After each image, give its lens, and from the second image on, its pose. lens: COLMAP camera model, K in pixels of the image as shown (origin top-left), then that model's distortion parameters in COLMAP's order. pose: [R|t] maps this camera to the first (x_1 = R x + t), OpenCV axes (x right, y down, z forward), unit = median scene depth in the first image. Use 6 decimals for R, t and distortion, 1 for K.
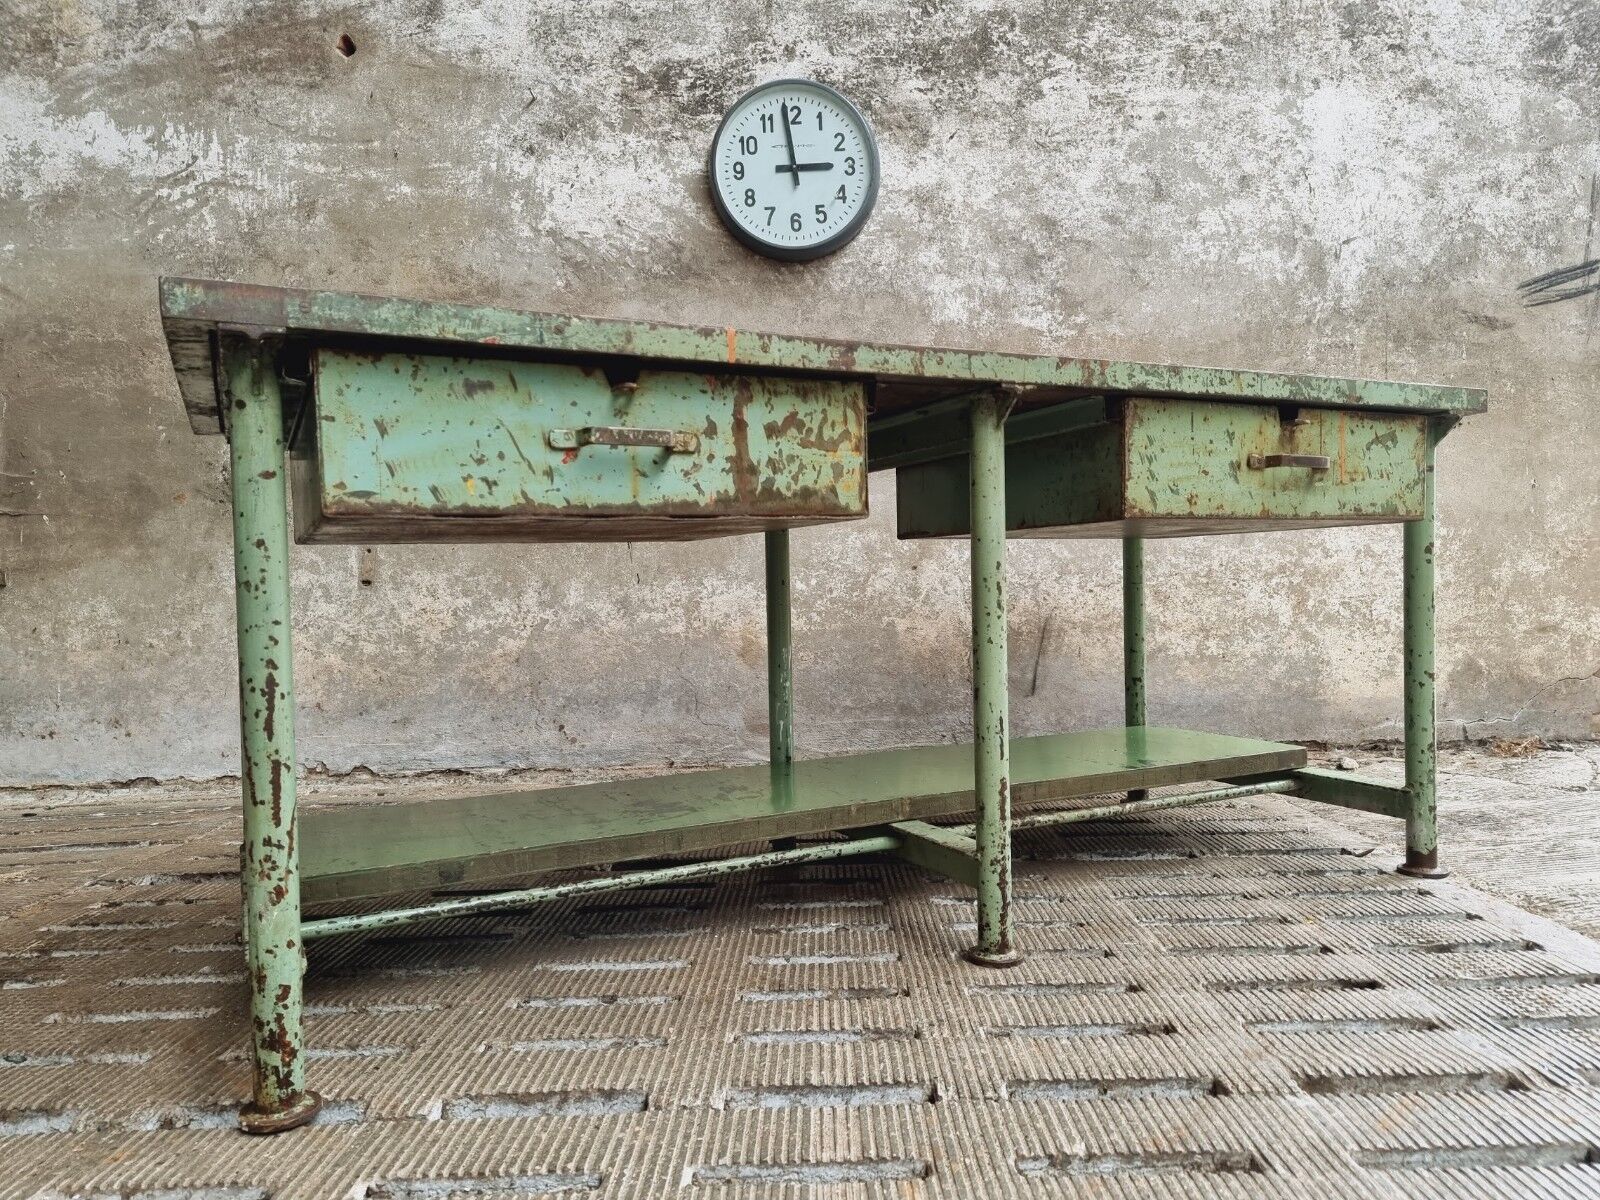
lens RADIAL K [[1109.4, 0, 798.1], [0, 1109.4, 621.3], [0, 0, 1]] dist [0.073504, -0.059038]
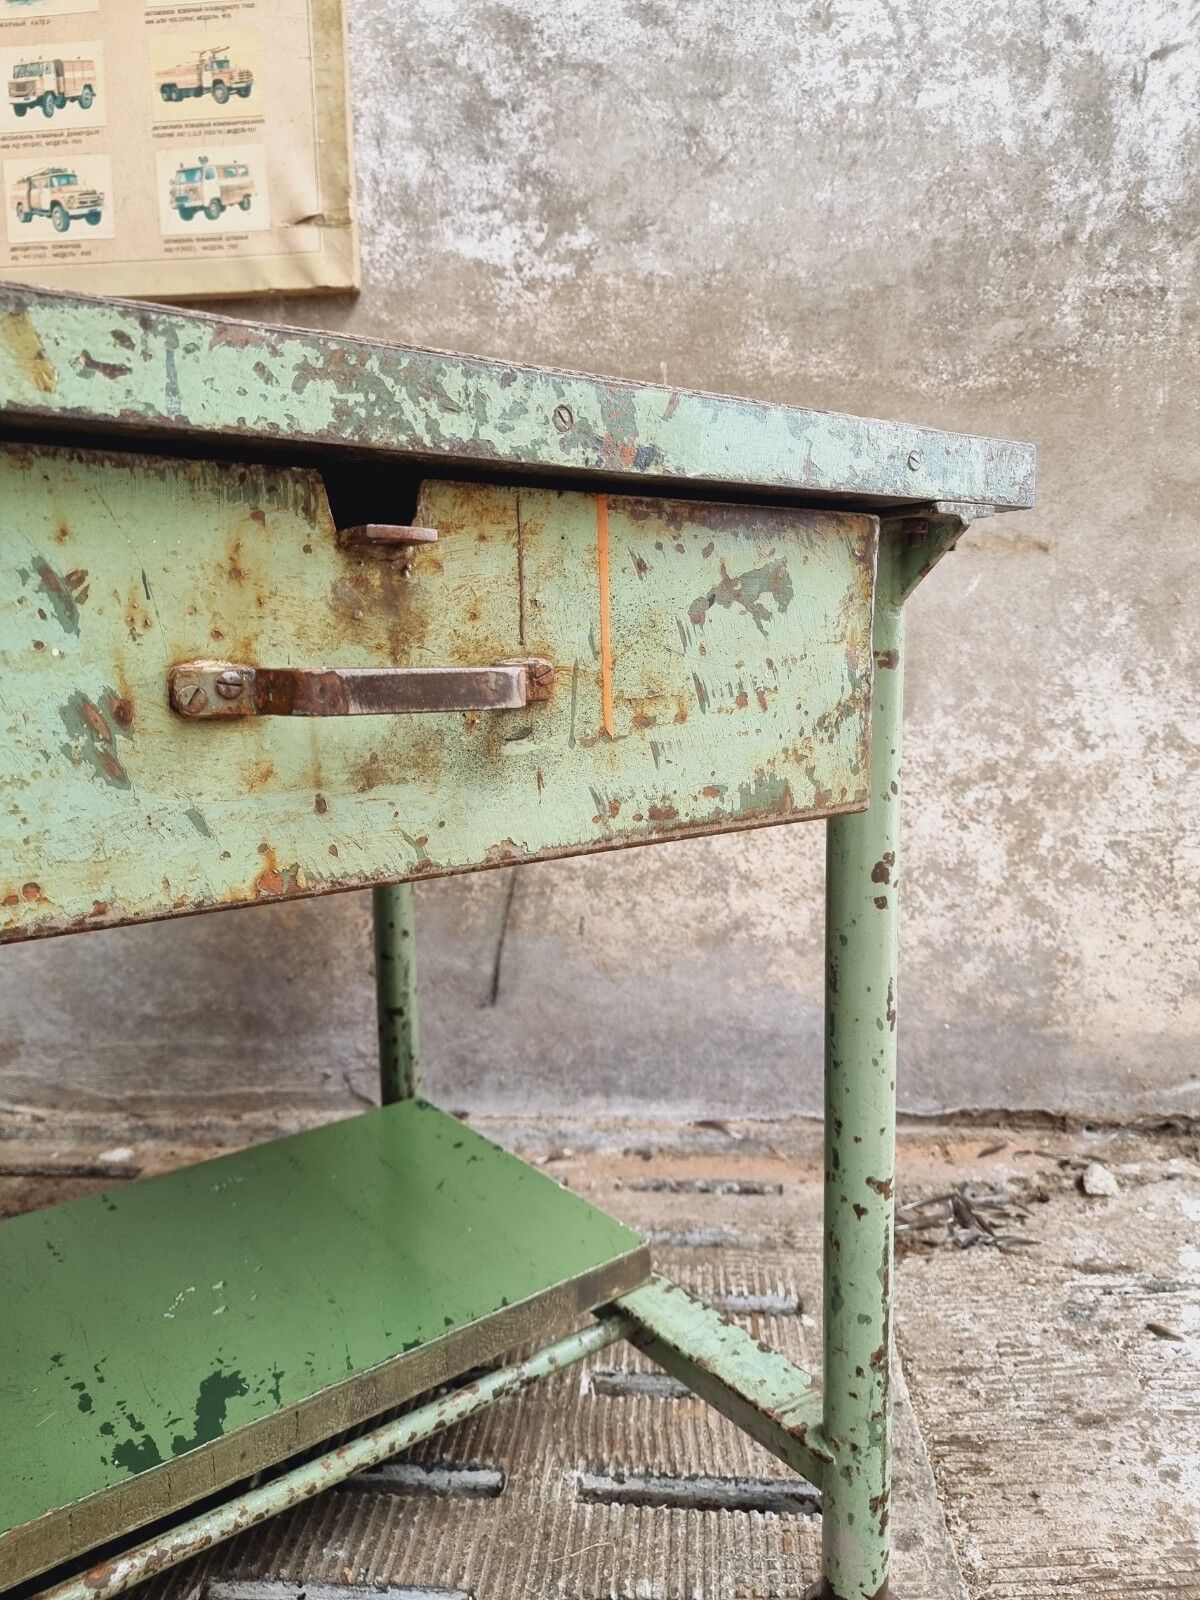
lens RADIAL K [[1122.1, 0, 586.9], [0, 1122.1, 792.1], [0, 0, 1]] dist [0.056382, -0.056741]
pose [[0.996972, 0.018099, -0.075628, 0.296194], [-0.010520, 0.994988, 0.099439, -0.085275], [0.077049, -0.098342, 0.992165, 0.501892]]
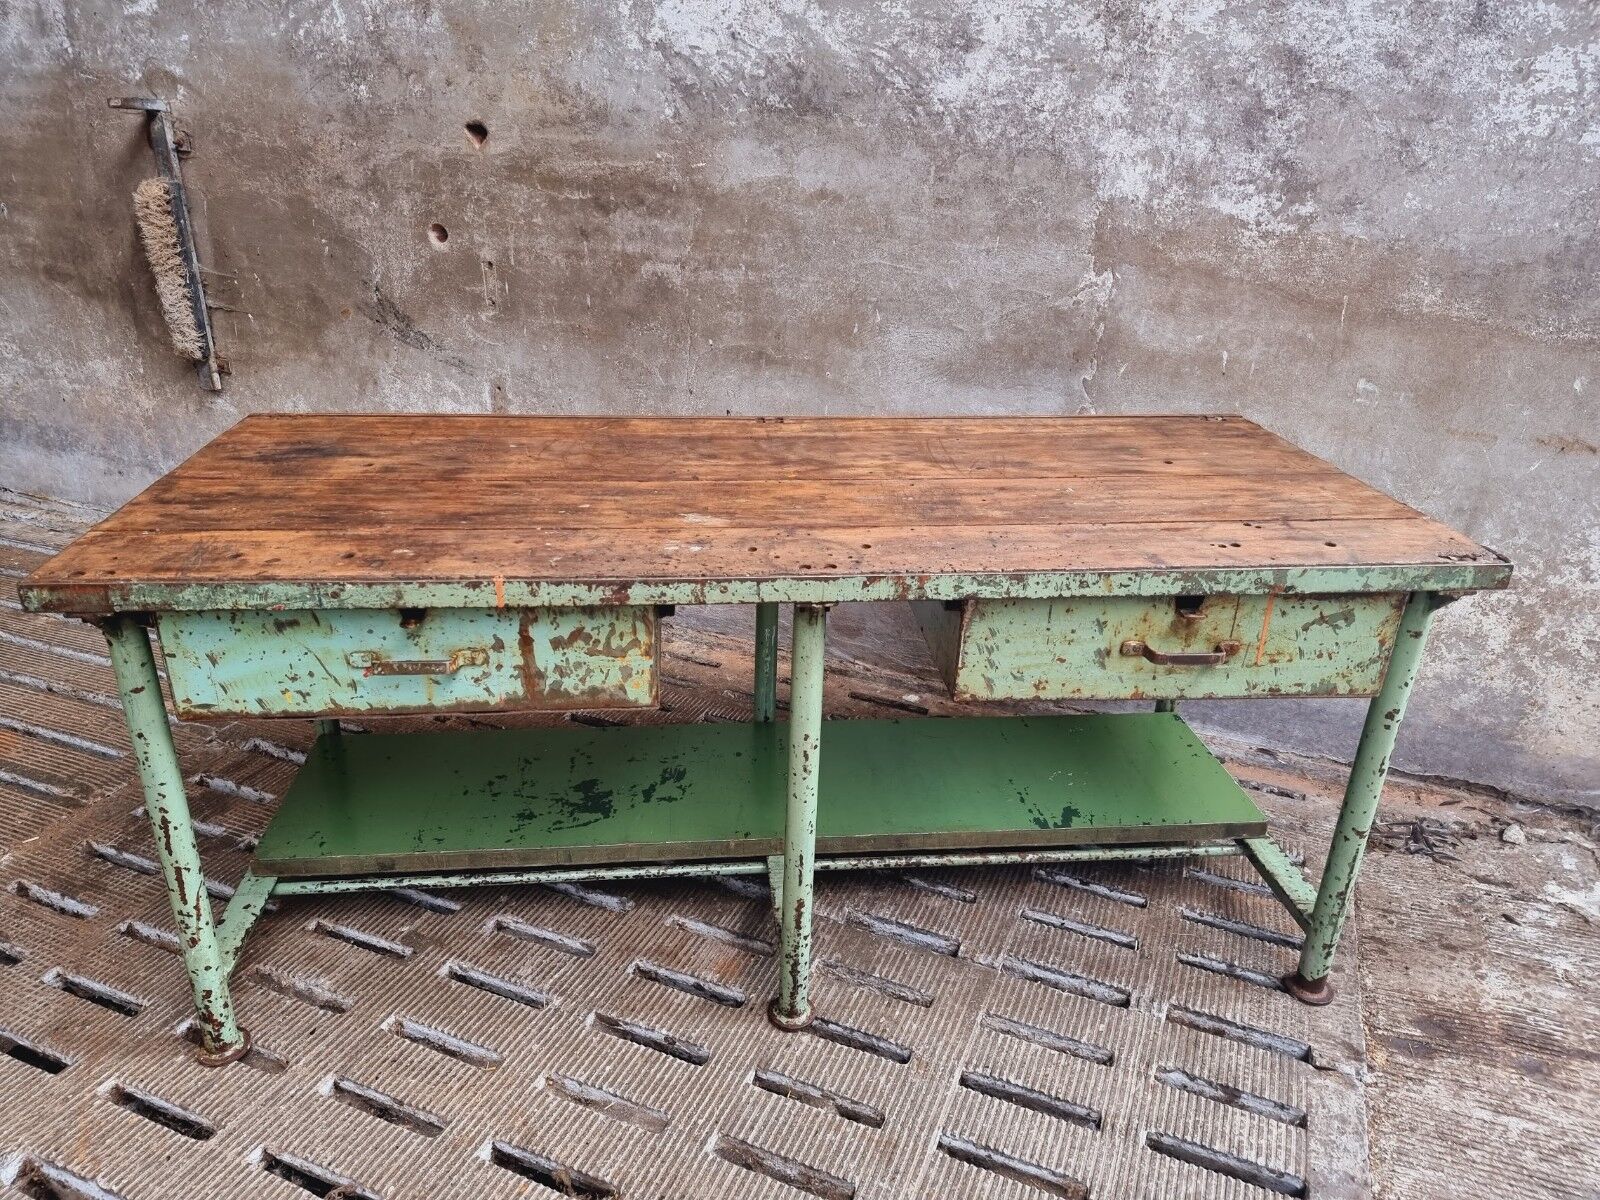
lens RADIAL K [[1110.4, 0, 791.4], [0, 1110.4, 619.9], [0, 0, 1]] dist [0.074712, -0.063857]
pose [[0.925235, 0.205565, -0.318879, 0.232188], [-0.066262, 0.915129, 0.397679, -0.296661], [0.373564, -0.346817, 0.860330, 0.157437]]
